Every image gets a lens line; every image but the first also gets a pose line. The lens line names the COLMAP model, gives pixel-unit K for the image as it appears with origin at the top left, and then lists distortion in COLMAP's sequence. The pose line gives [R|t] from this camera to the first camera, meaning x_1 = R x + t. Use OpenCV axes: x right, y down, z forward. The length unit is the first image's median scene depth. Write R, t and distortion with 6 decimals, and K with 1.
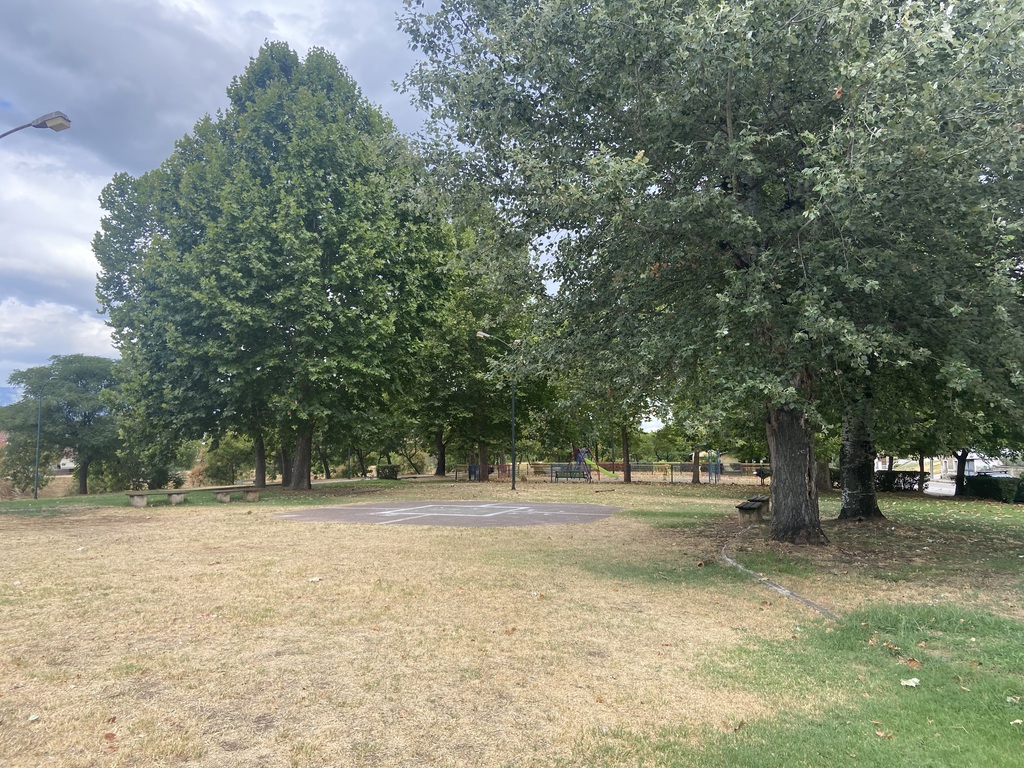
lens RADIAL K [[789.4, 0, 512.2], [0, 789.4, 389.9], [0, 0, 1]] dist [0.071532, -0.006901]
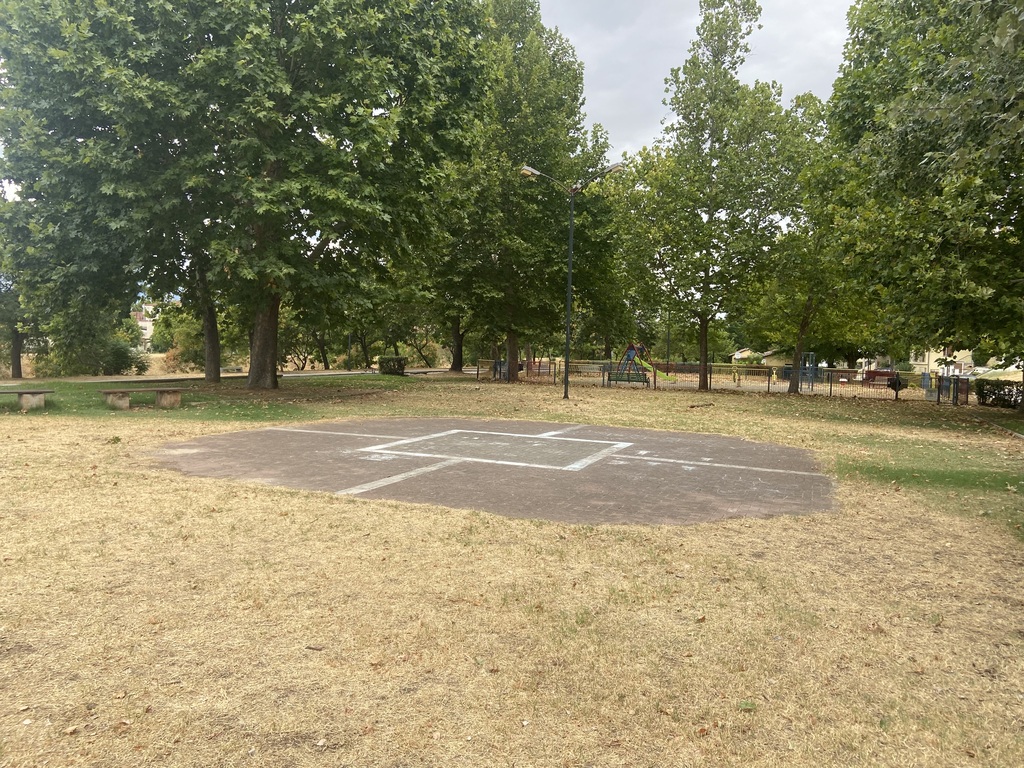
lens RADIAL K [[789.4, 0, 504.3], [0, 789.4, 384.3], [0, 0, 1]] dist [0.071532, -0.006901]
pose [[0.999220, 0.033676, -0.020617, -0.041173], [-0.030813, 0.991525, 0.126209, 0.027732], [0.024693, -0.125475, 0.991789, 0.316544]]
